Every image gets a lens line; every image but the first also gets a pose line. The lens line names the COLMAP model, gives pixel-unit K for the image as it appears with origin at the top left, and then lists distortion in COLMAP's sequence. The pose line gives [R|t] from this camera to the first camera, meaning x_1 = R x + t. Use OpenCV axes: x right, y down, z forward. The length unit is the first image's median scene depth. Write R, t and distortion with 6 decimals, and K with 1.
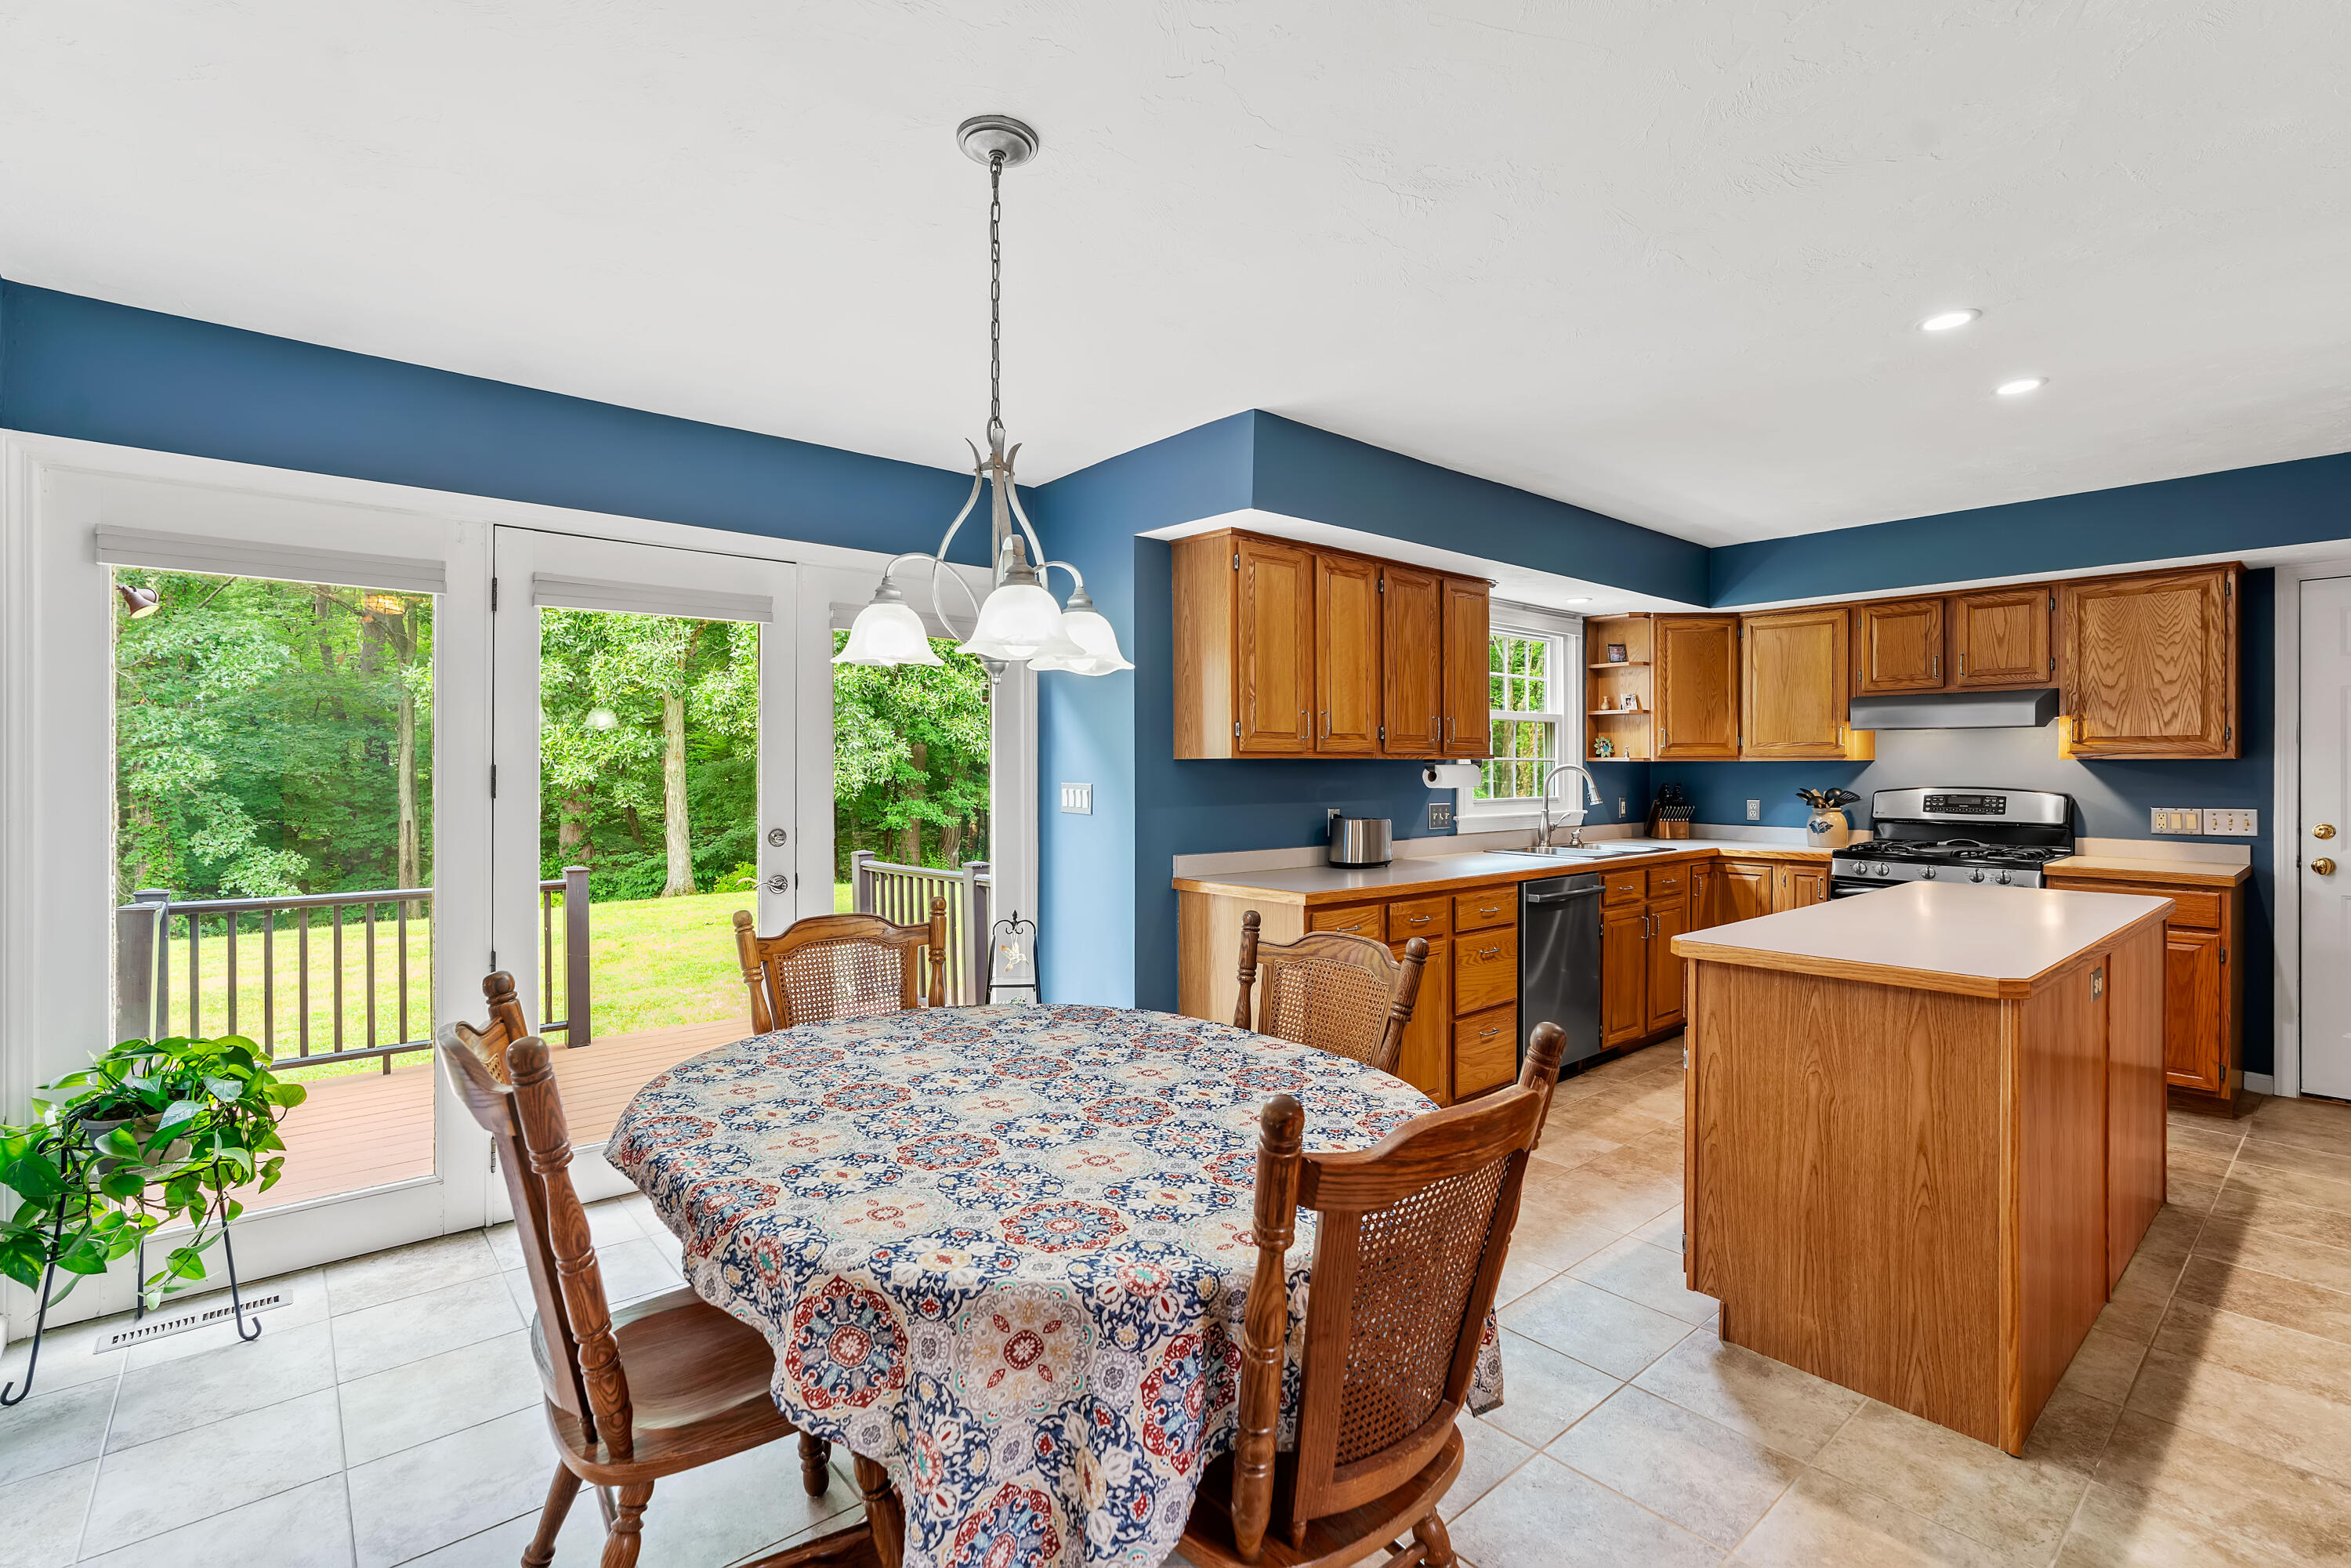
lens RADIAL K [[1059.6, 0, 1178.7], [0, 1059.6, 768.7], [0, 0, 1]] dist [-0.013456, 0.006786]
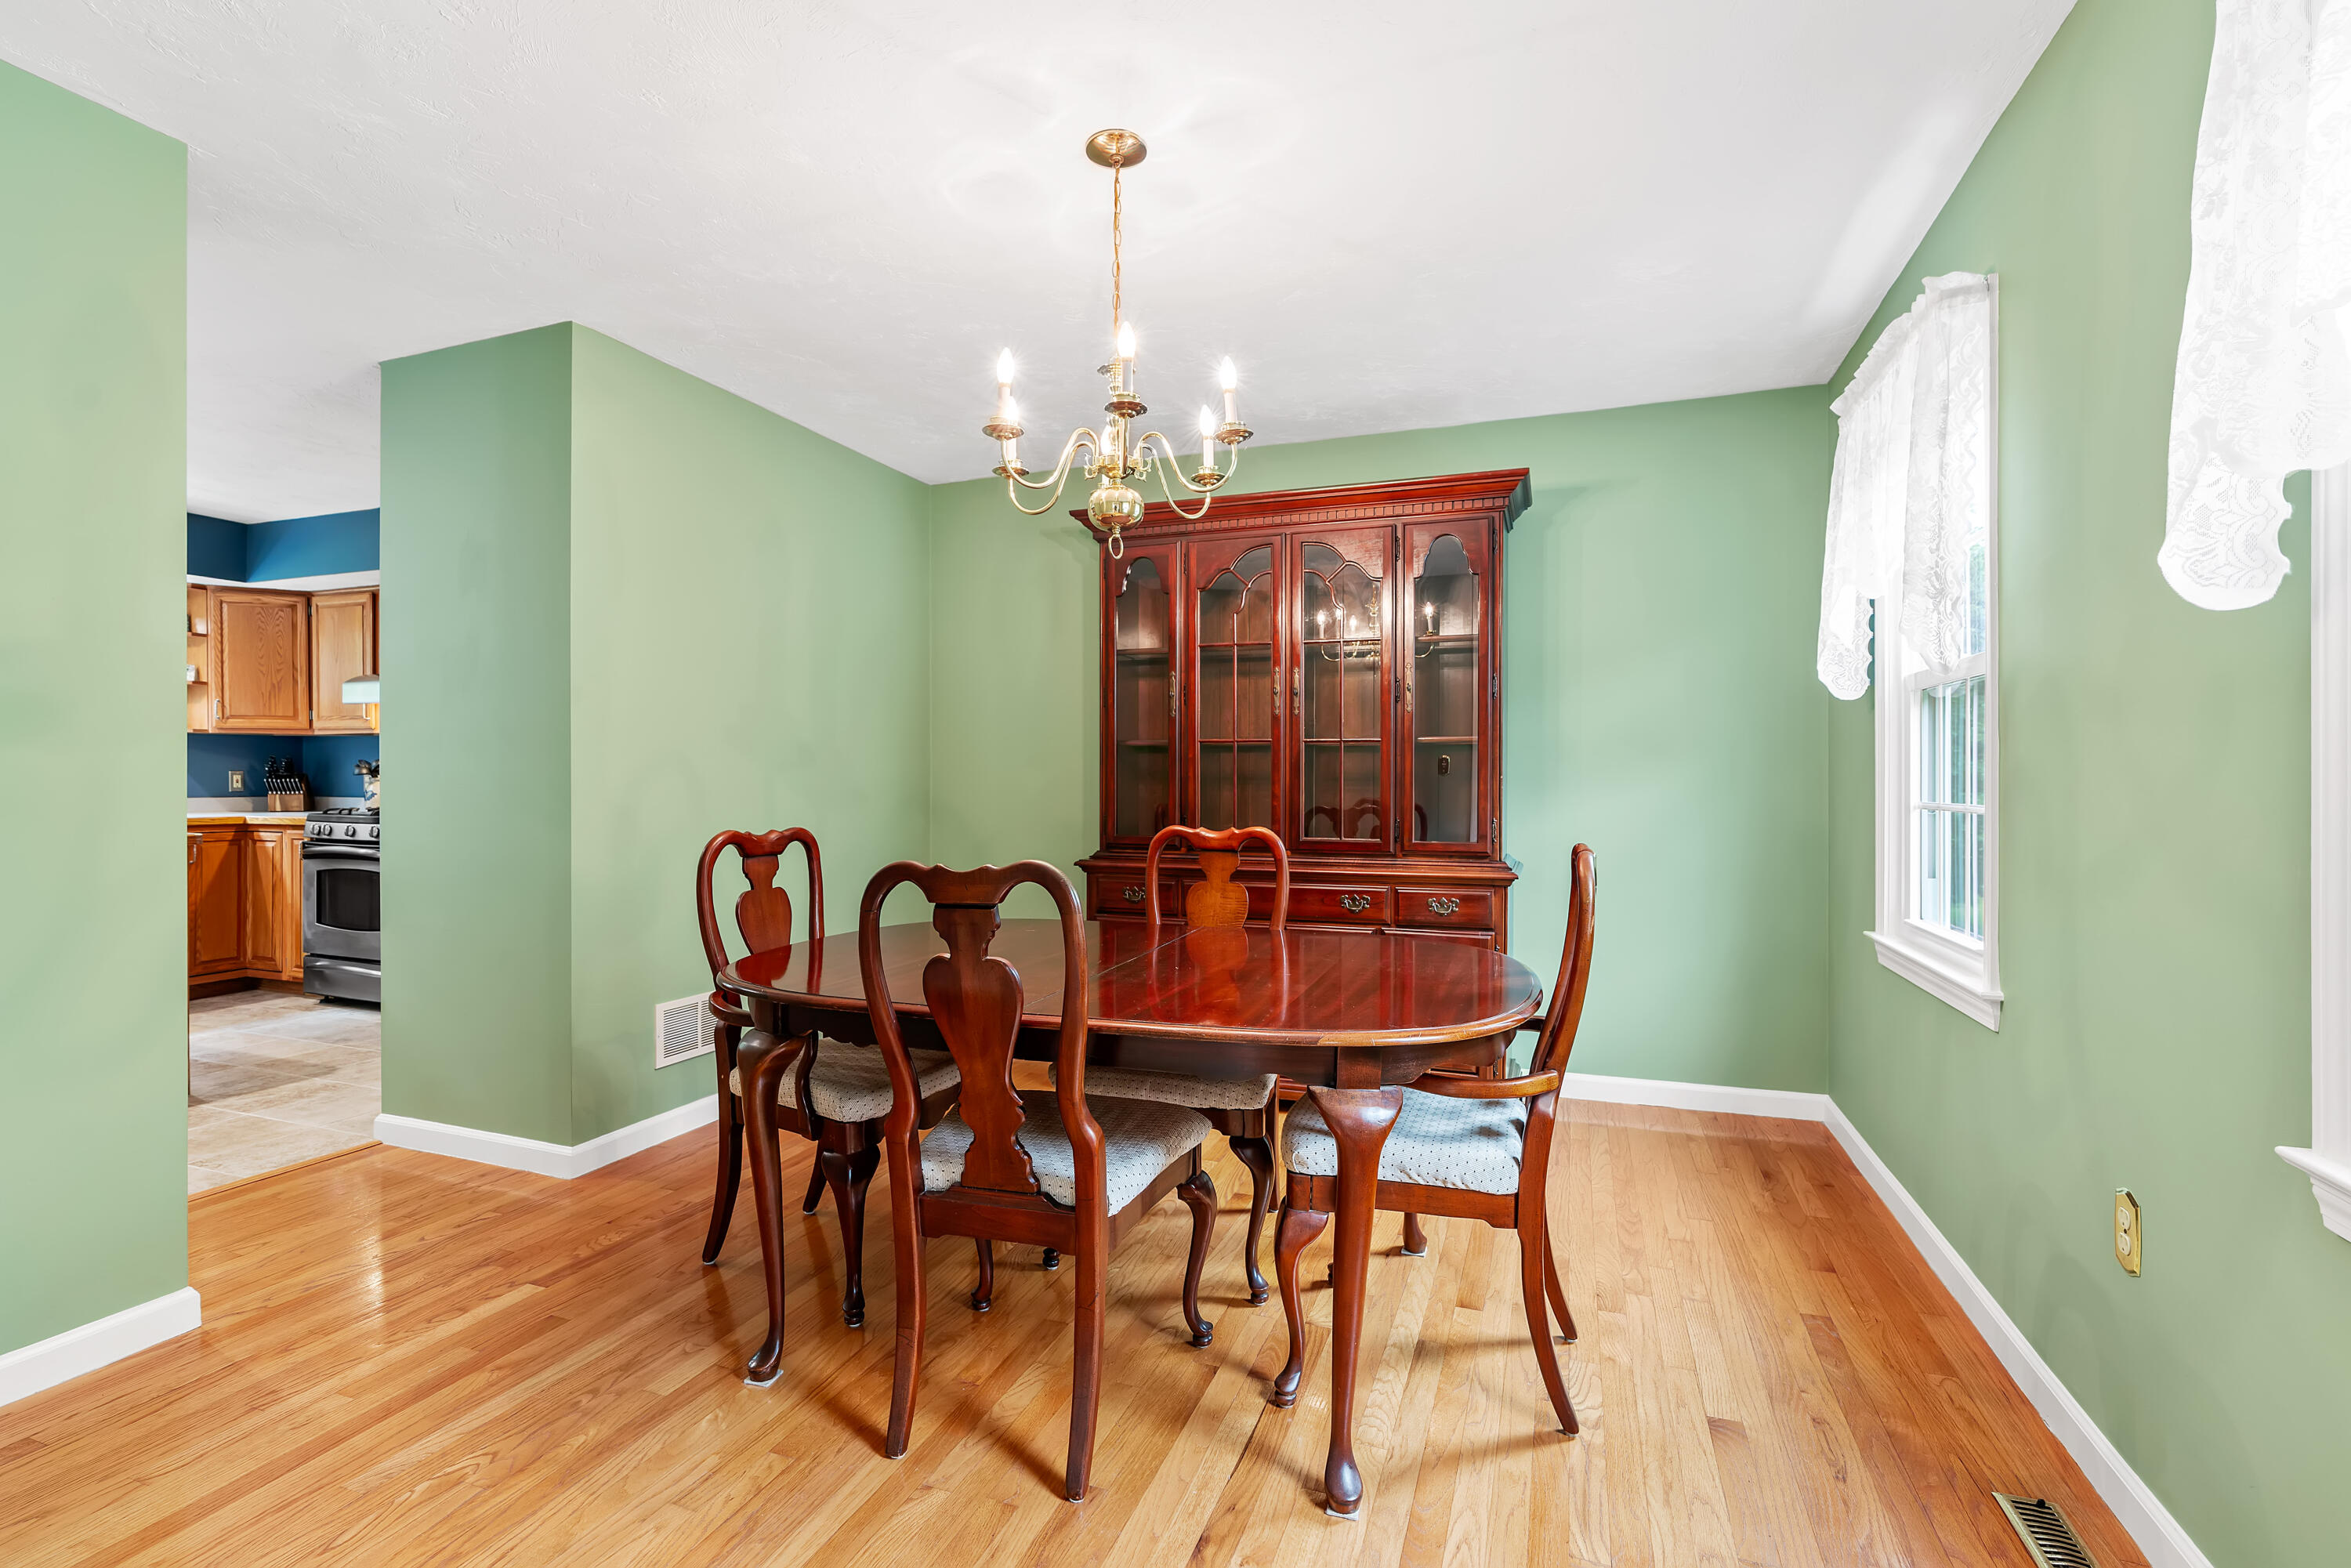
lens RADIAL K [[1054.6, 0, 1168.0], [0, 1054.6, 774.3], [0, 0, 1]] dist [-0.016859, 0.009327]
pose [[0.881257, 0.002220, 0.472631, 0.963955], [-0.001208, 0.999996, -0.002444, 0.041887], [-0.472635, 0.001583, 0.881257, -0.379345]]
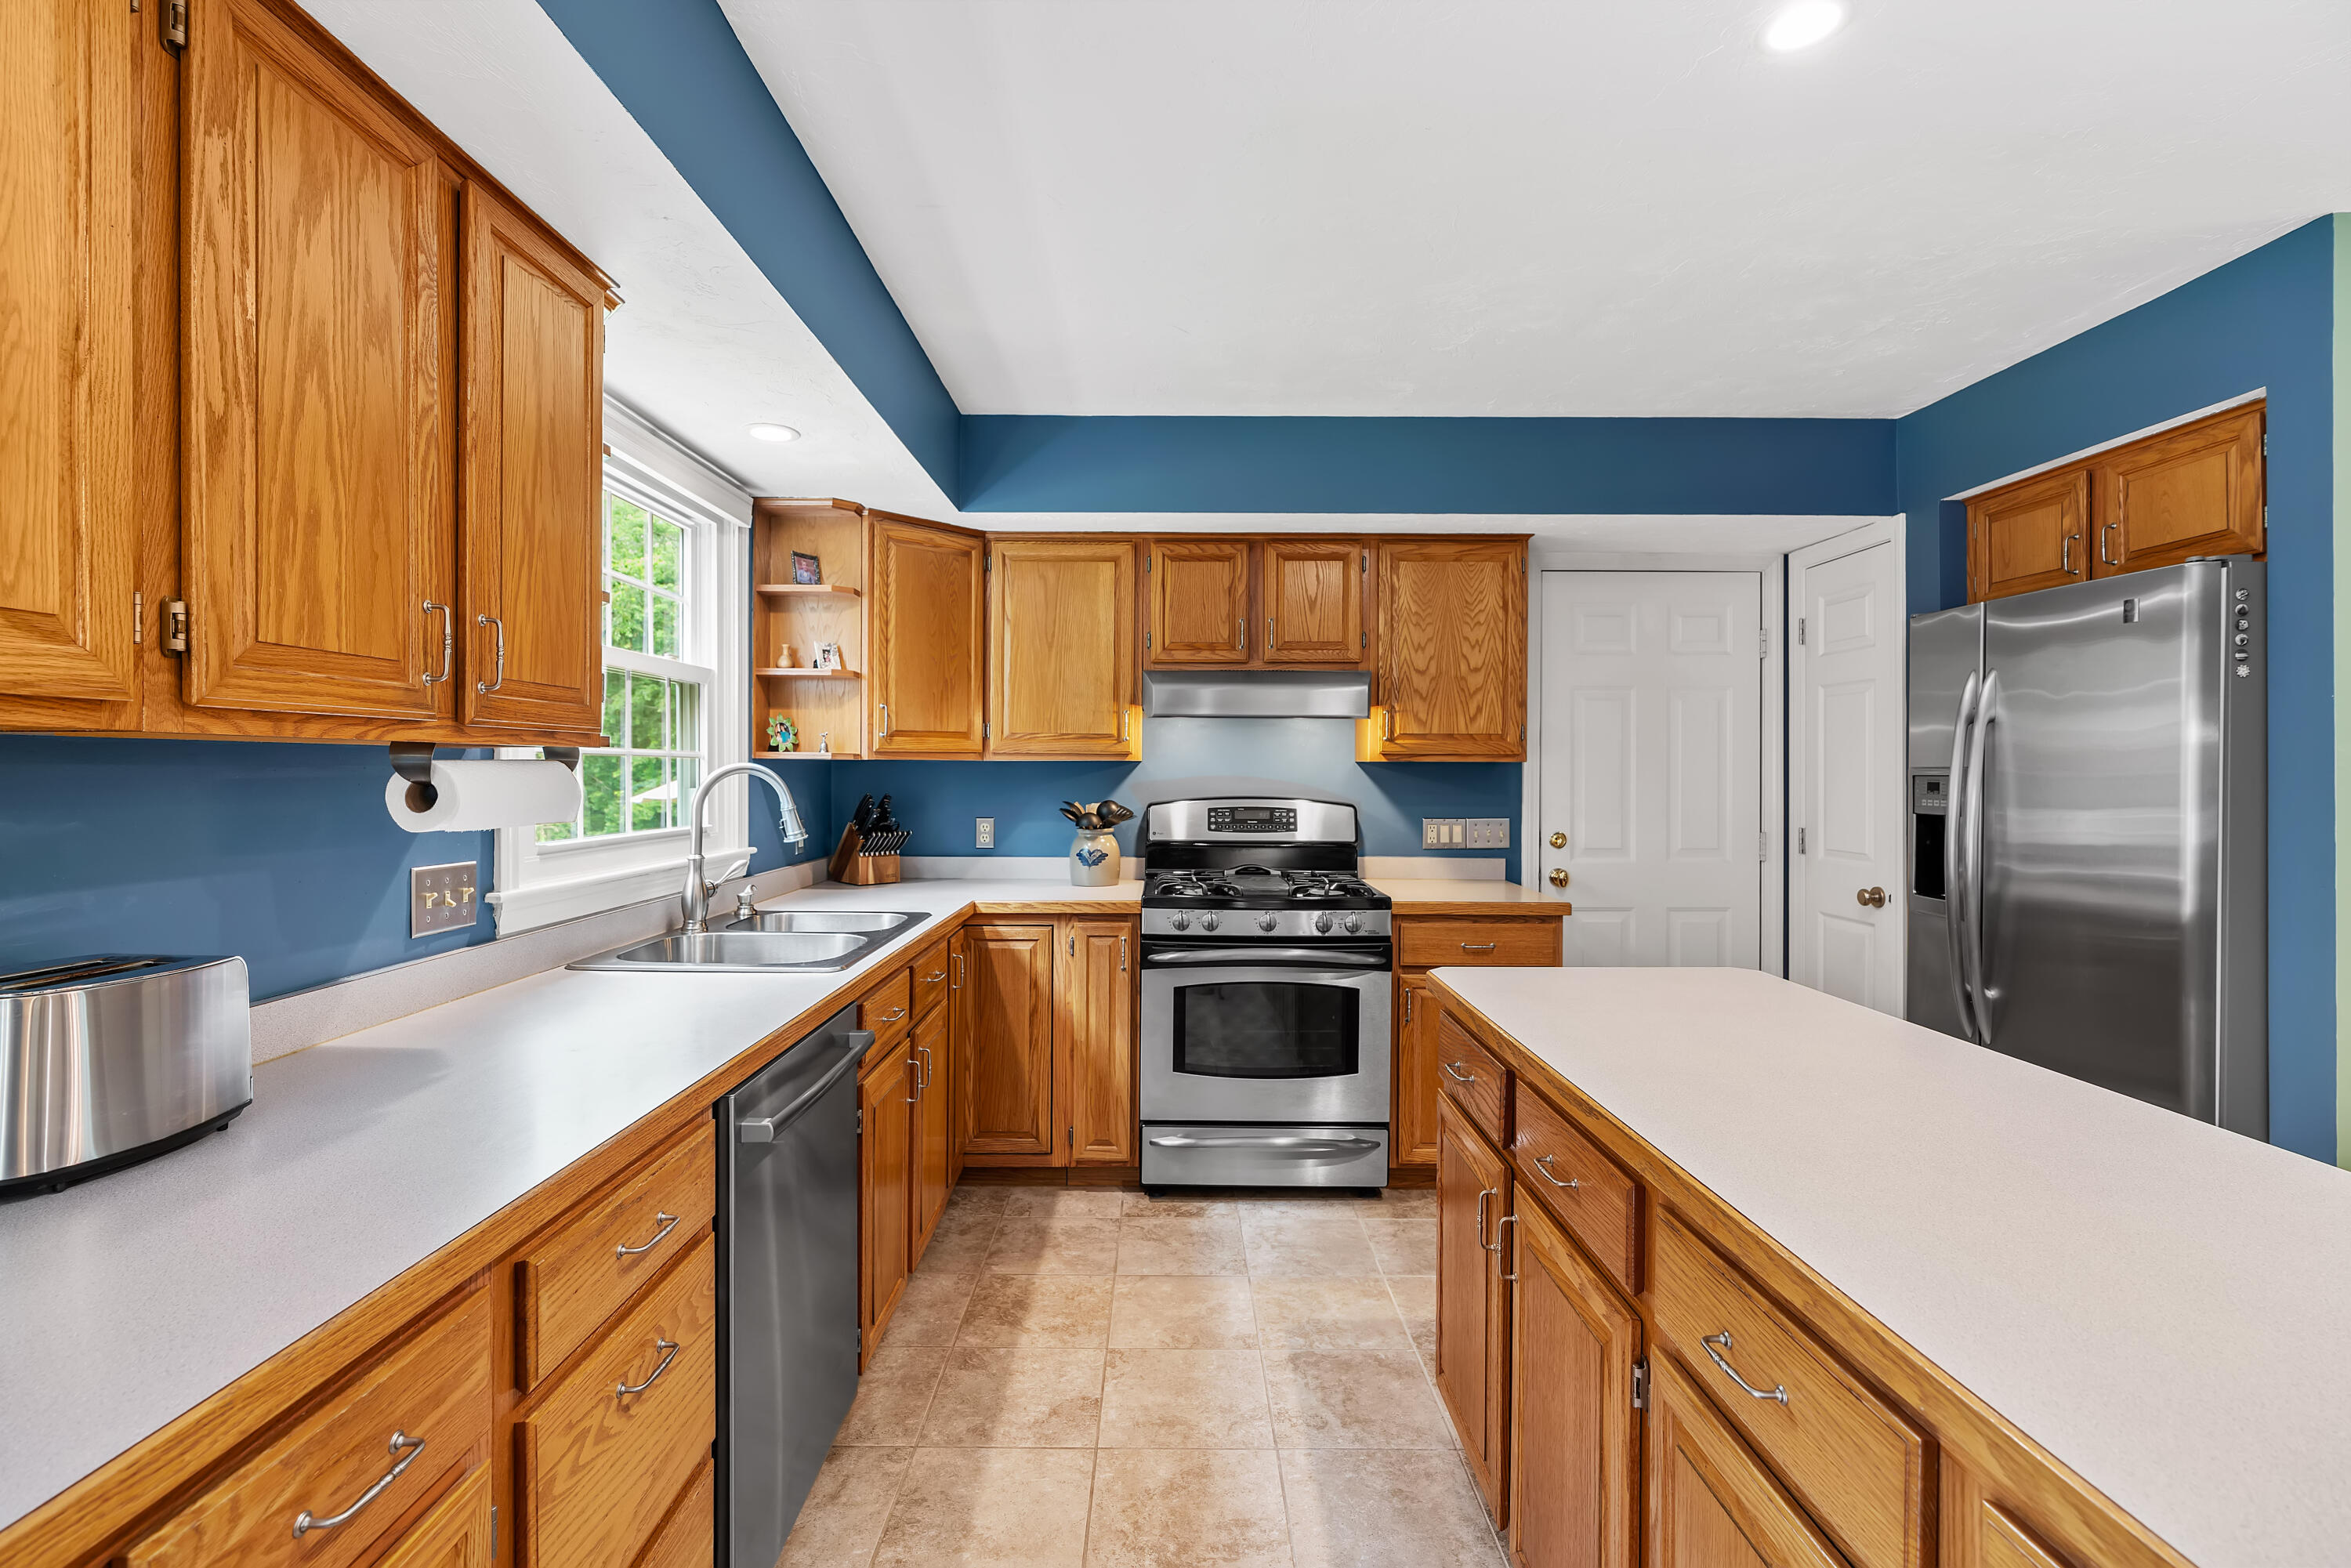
lens RADIAL K [[1033.9, 0, 1160.1], [0, 1033.9, 773.7], [0, 0, 1]] dist [-0.022334, 0.007877]
pose [[0.652575, 0.000266, 0.757724, 0.147935], [-0.001935, 0.999997, 0.001316, -0.000232], [-0.757722, -0.002325, 0.652574, 0.617806]]
